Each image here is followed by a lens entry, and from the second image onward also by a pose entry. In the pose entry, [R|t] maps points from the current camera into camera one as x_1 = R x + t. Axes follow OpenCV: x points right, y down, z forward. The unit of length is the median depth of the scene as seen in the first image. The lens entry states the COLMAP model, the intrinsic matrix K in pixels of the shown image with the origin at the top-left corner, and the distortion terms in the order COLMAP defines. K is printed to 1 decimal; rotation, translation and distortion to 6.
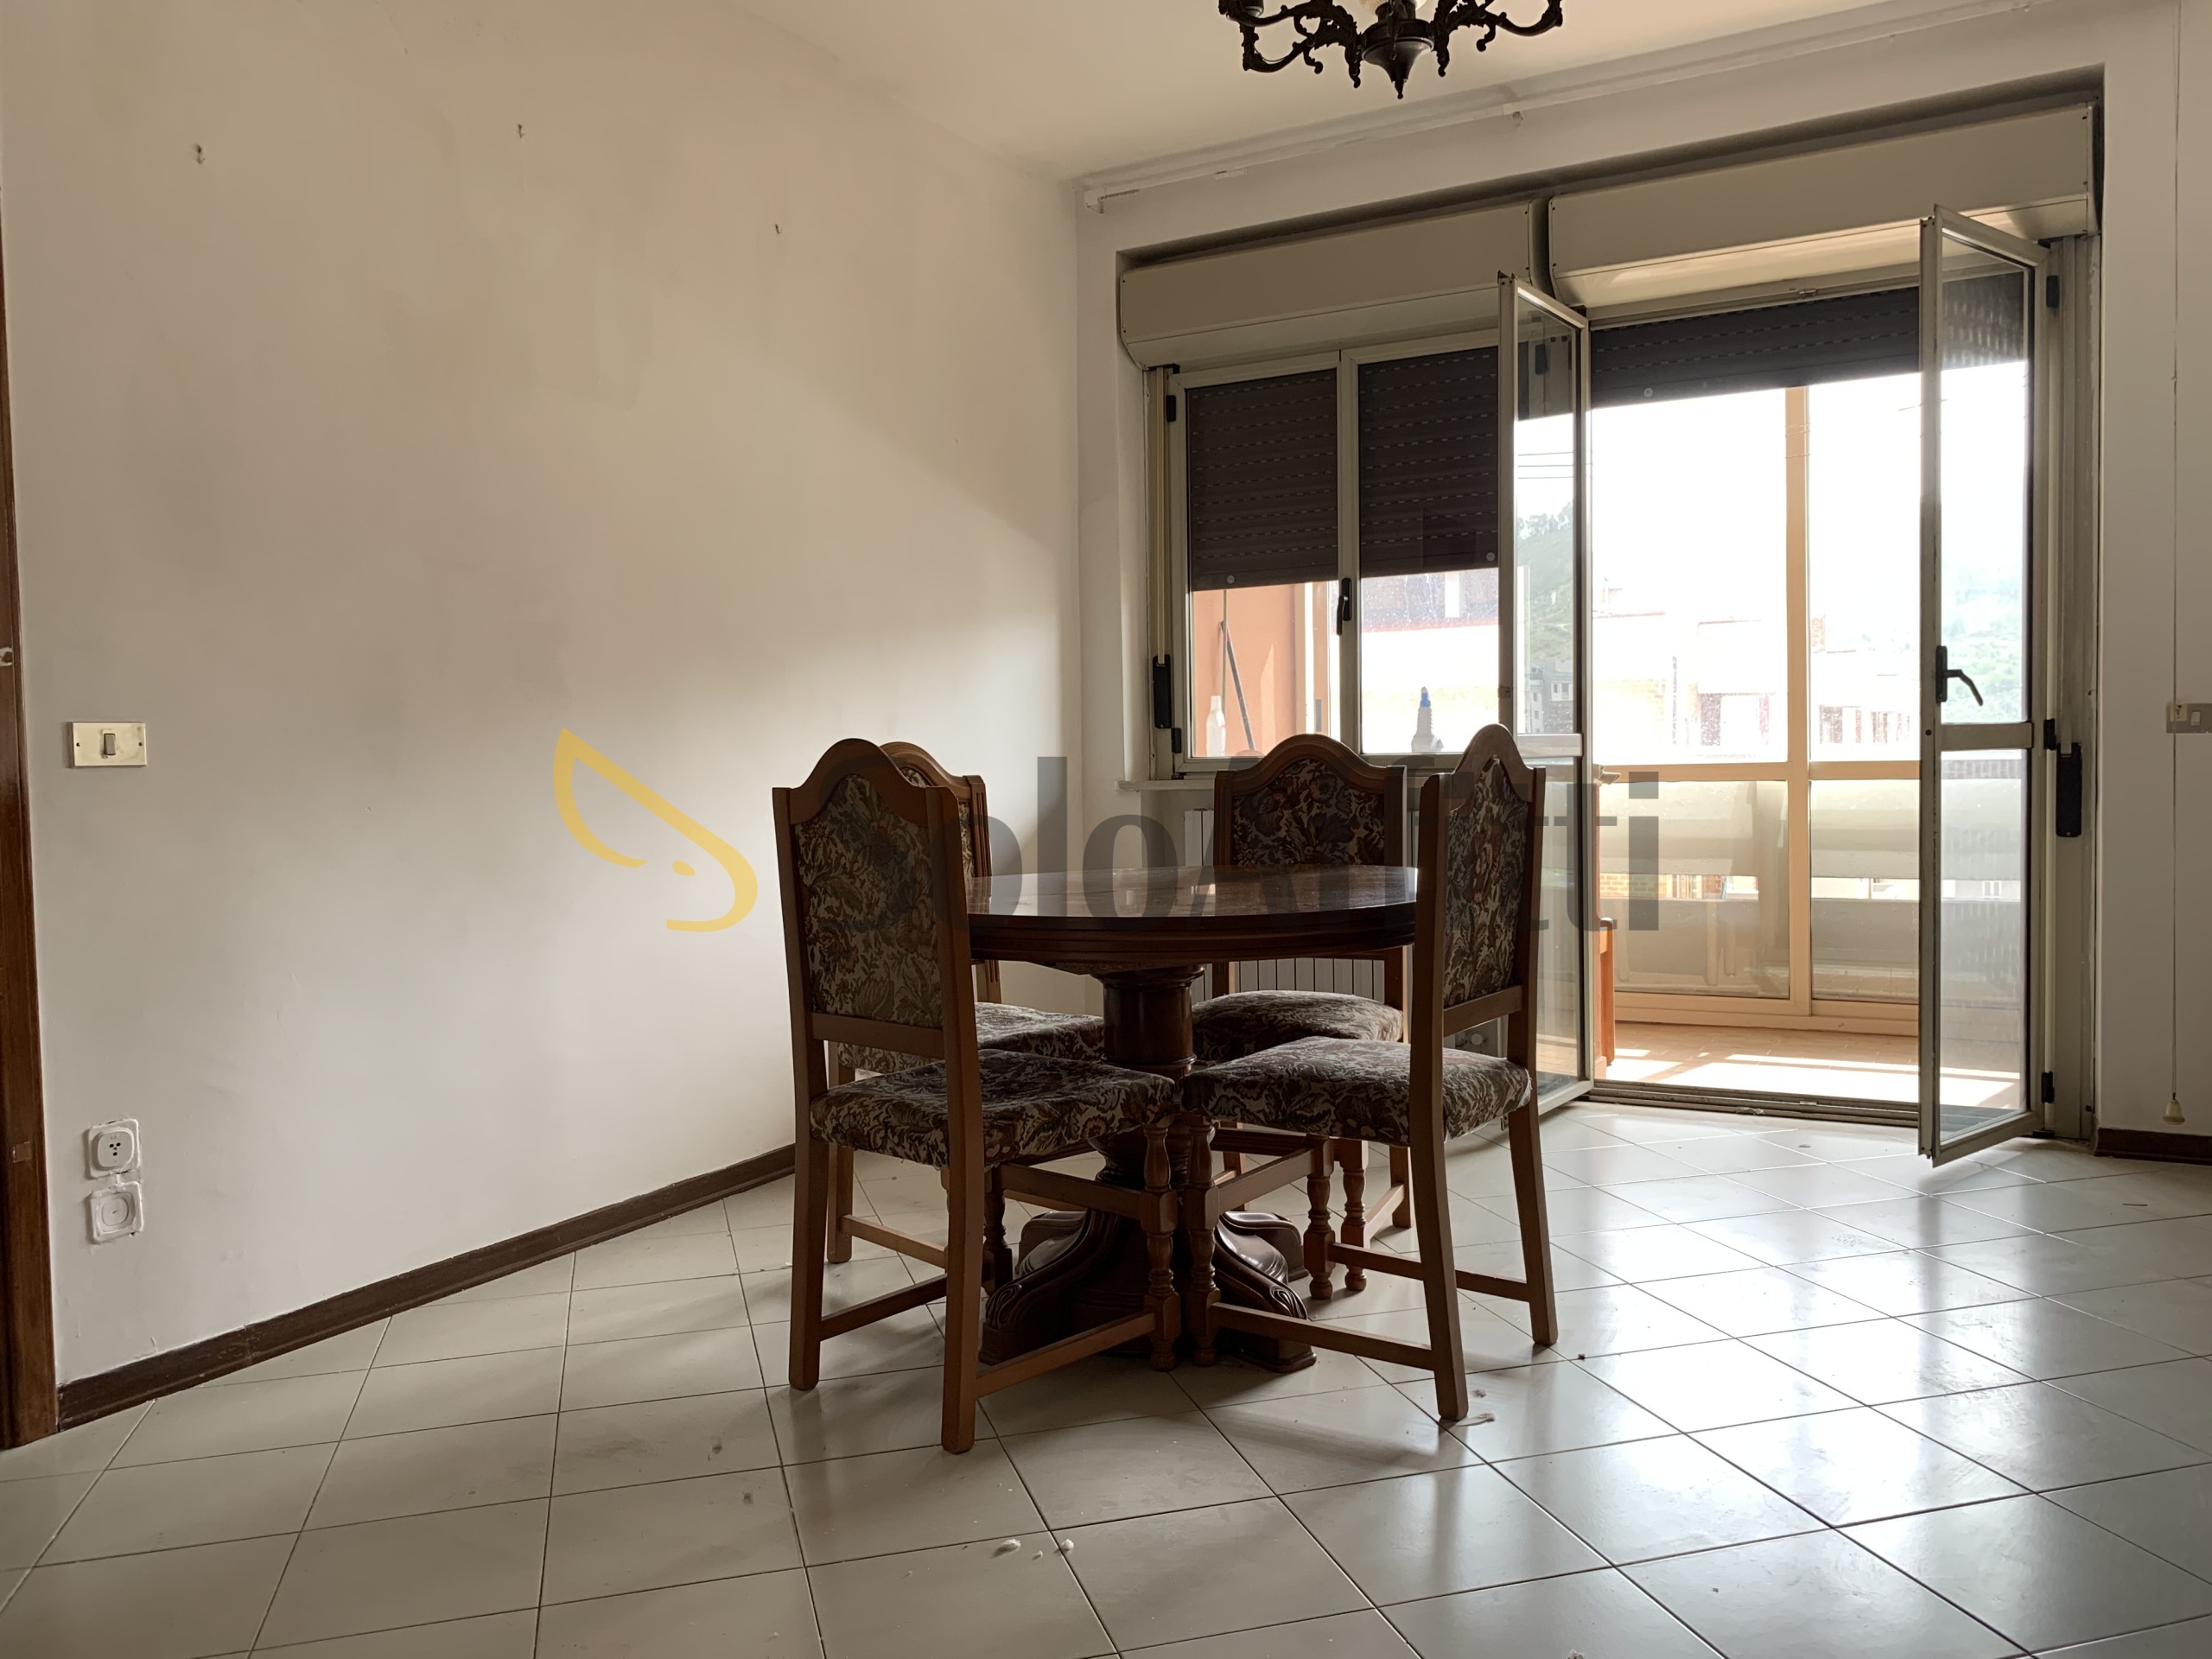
lens RADIAL K [[1717.5, 0, 1106.8], [0, 1717.5, 827.4], [0, 0, 1]] dist [0.005187, -0.004878]
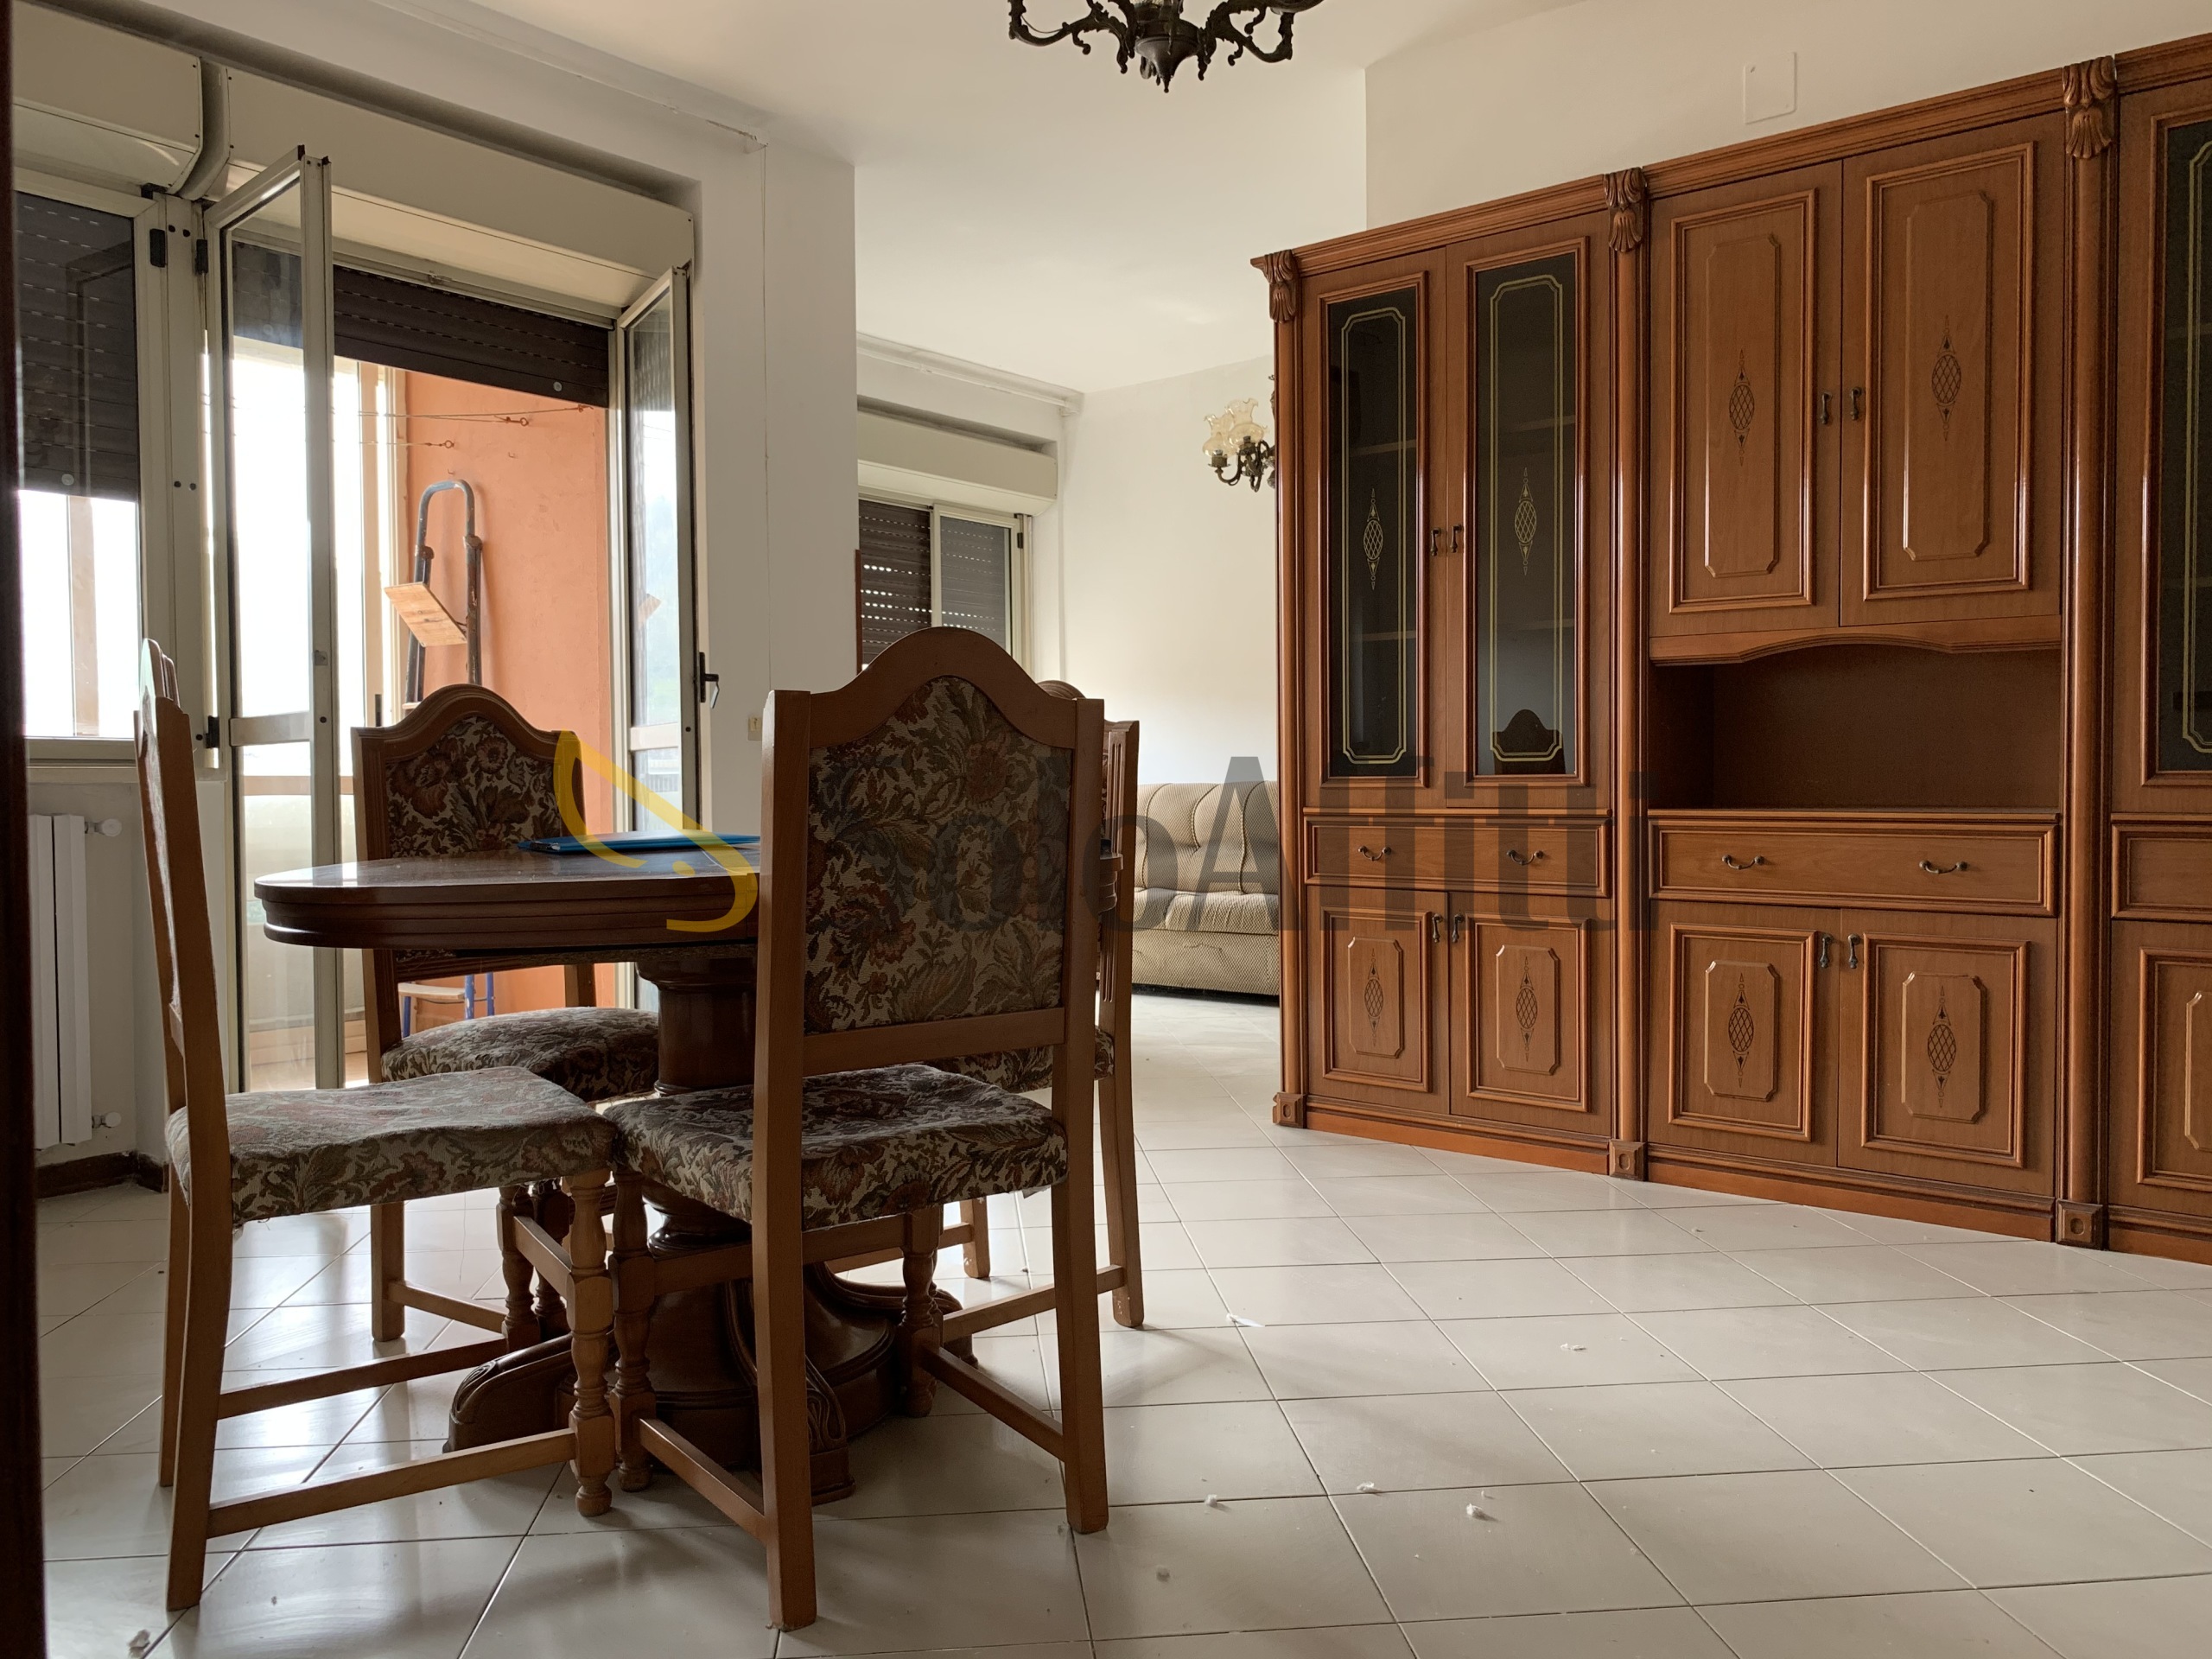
lens RADIAL K [[1717.5, 0, 1107.0], [0, 1717.5, 830.8], [0, 0, 1]] dist [0.005187, -0.004878]
pose [[0.164054, -0.008487, 0.986415, -0.812930], [0.050709, 0.998713, 0.000160, 0.035152], [-0.985147, 0.049994, 0.164274, 0.784944]]
